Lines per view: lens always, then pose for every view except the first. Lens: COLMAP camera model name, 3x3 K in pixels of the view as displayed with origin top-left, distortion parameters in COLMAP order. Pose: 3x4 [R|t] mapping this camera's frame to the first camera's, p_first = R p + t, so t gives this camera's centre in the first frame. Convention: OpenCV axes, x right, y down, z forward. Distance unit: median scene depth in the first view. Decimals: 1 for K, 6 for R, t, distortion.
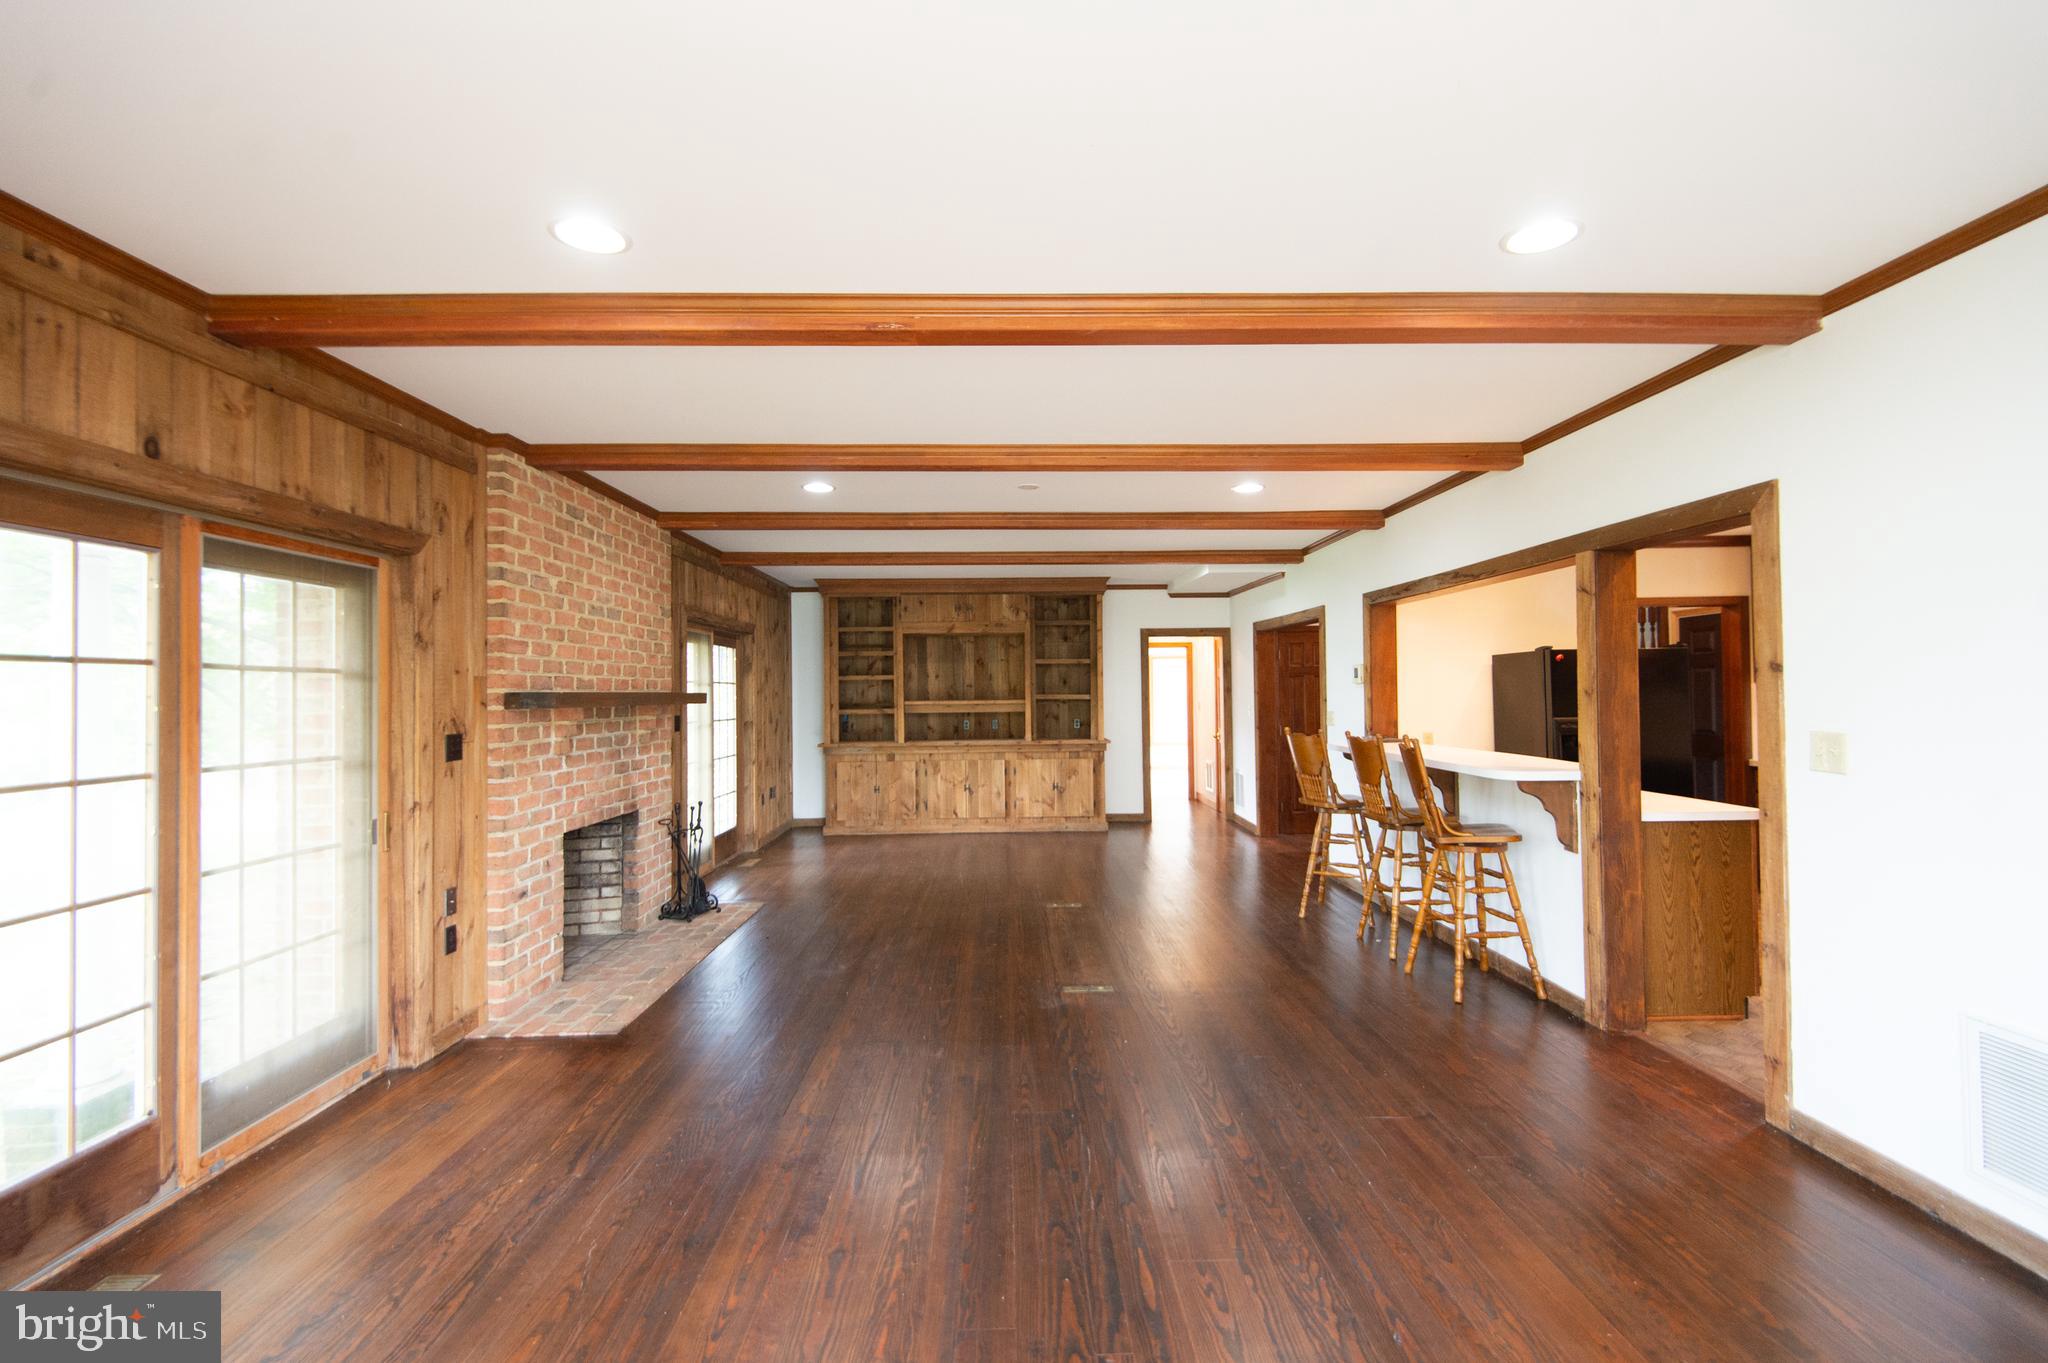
lens RADIAL K [[906.8, 0, 1027.2], [0, 906.8, 674.2], [0, 0, 1]] dist [0.028710, -0.021758]
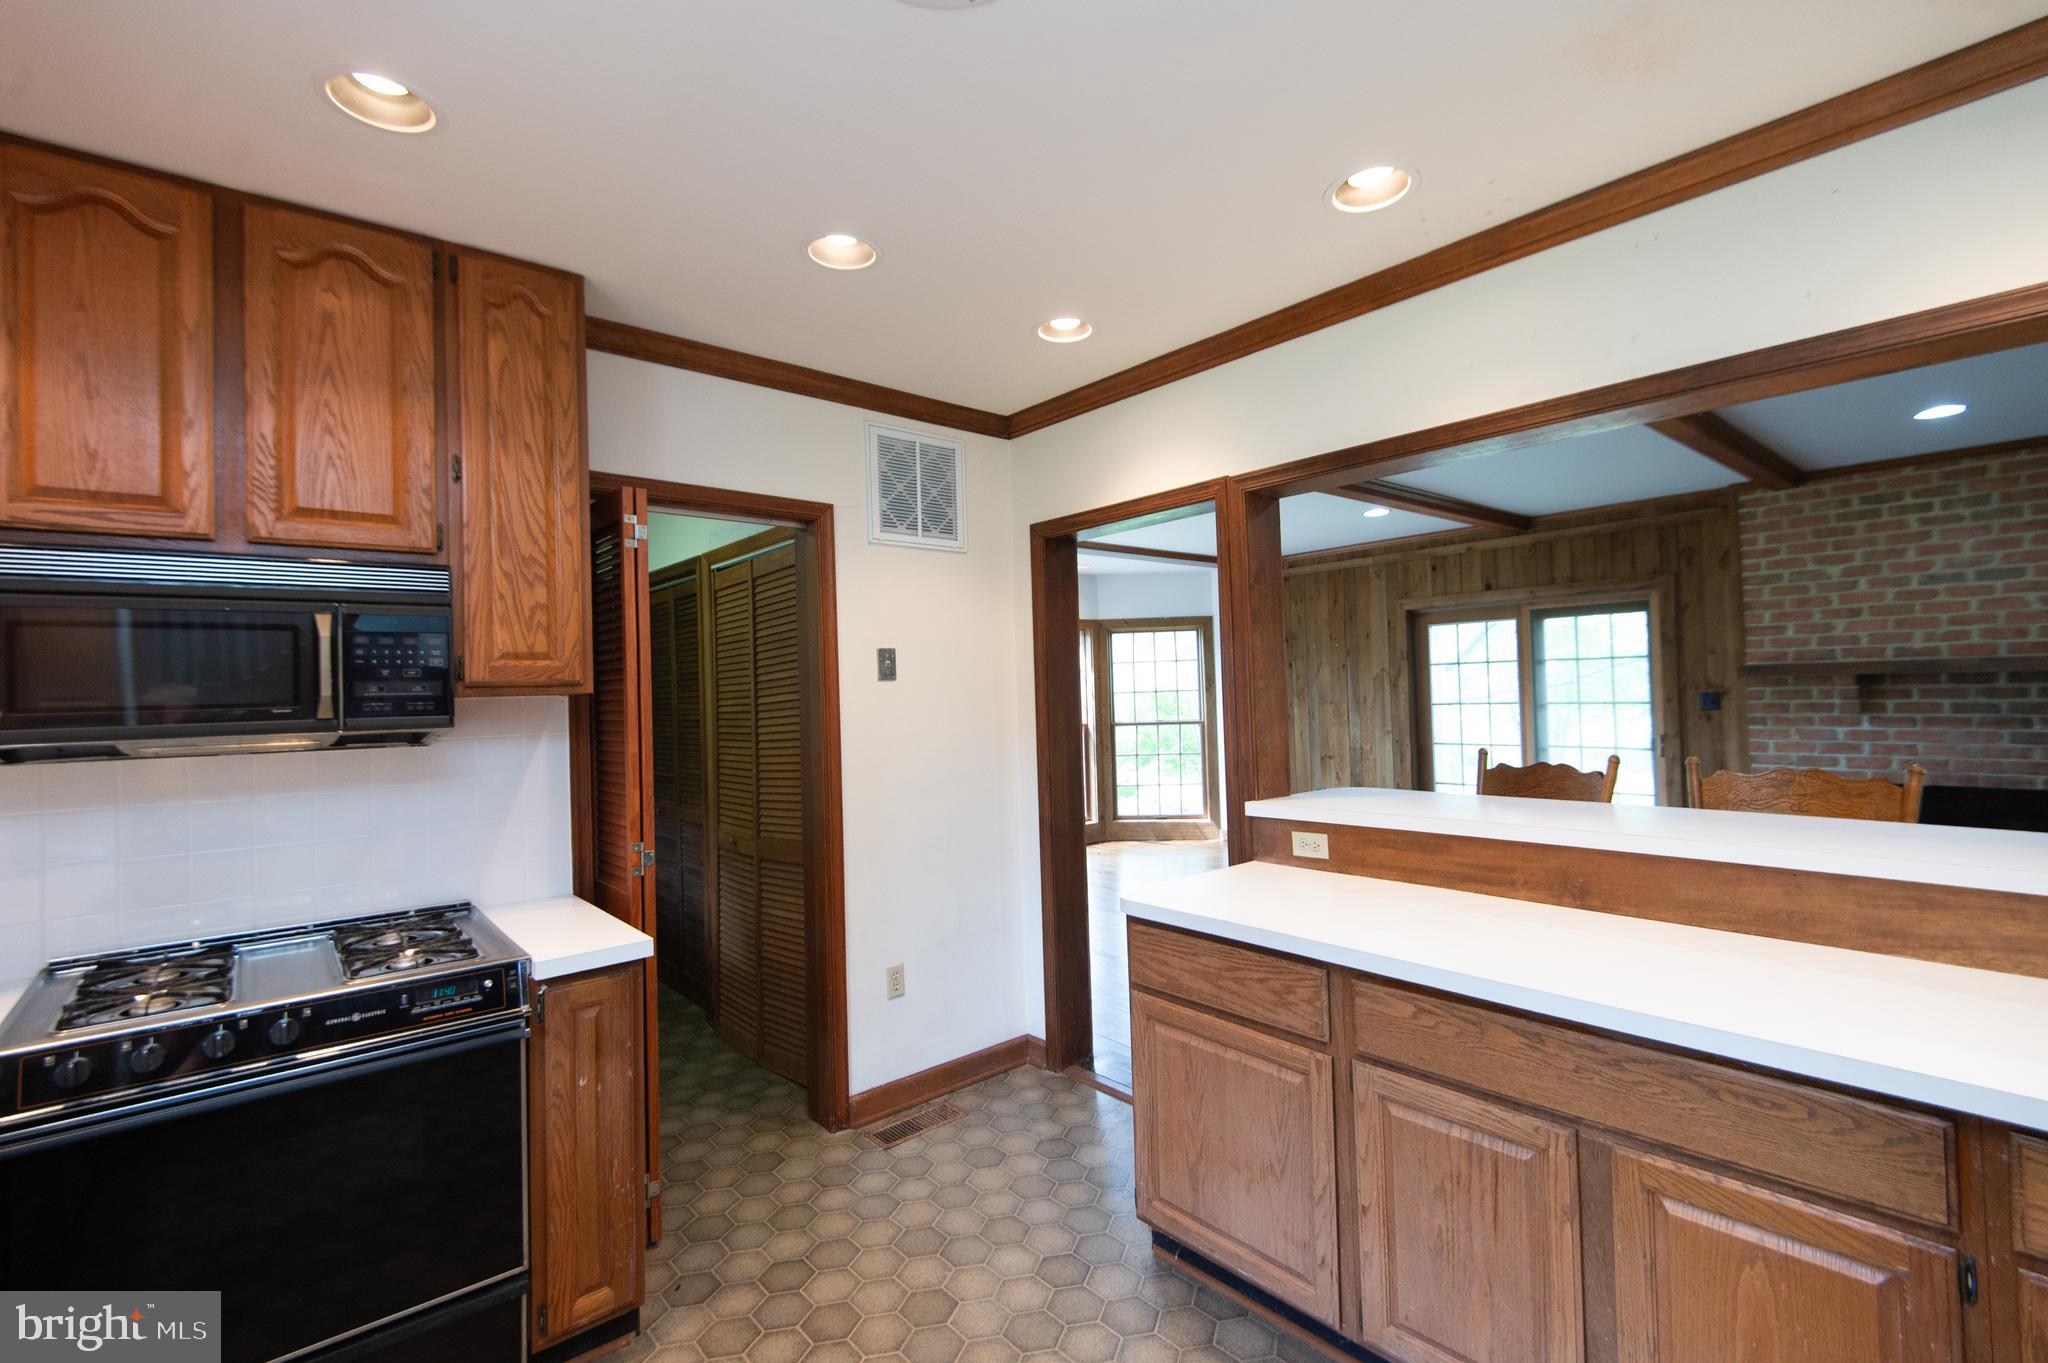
lens RADIAL K [[906.8, 0, 1027.2], [0, 906.8, 674.2], [0, 0, 1]] dist [0.028710, -0.021758]
pose [[-0.777113, 0.006411, -0.629329, 0.519759], [0.035878, 0.998773, -0.034128, 0.018793], [0.628338, -0.049101, -0.776390, 0.613322]]
